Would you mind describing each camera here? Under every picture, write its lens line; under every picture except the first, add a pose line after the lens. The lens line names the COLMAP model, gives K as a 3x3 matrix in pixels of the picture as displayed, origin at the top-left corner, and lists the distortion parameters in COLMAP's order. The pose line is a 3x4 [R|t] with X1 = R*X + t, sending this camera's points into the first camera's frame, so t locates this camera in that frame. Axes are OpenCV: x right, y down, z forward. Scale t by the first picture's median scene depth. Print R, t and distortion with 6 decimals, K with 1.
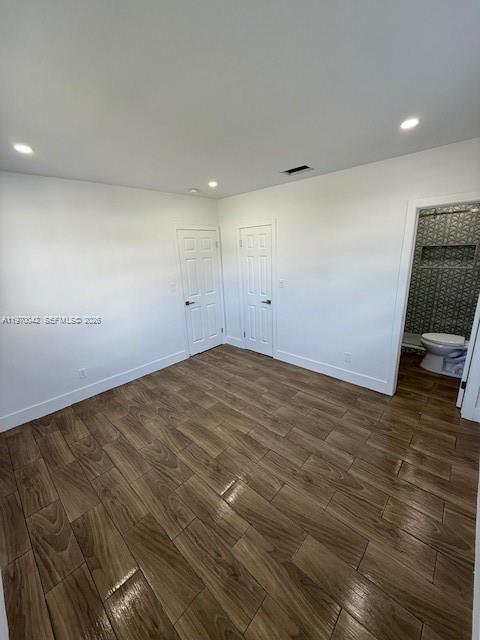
lens RADIAL K [[254.3, 0, 240.0], [0, 254.3, 320.0], [0, 0, 1]] dist [0.000511, -0.000084]
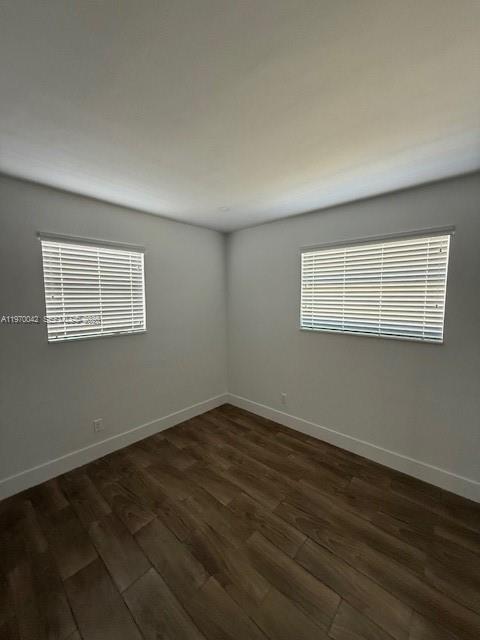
lens RADIAL K [[254.3, 0, 240.0], [0, 254.3, 320.0], [0, 0, 1]] dist [0.000511, -0.000084]
pose [[-0.998914, 0.045971, -0.007640, -0.081001], [0.039746, 0.926034, 0.375340, -0.398989], [0.024330, 0.374629, -0.926856, 1.567405]]
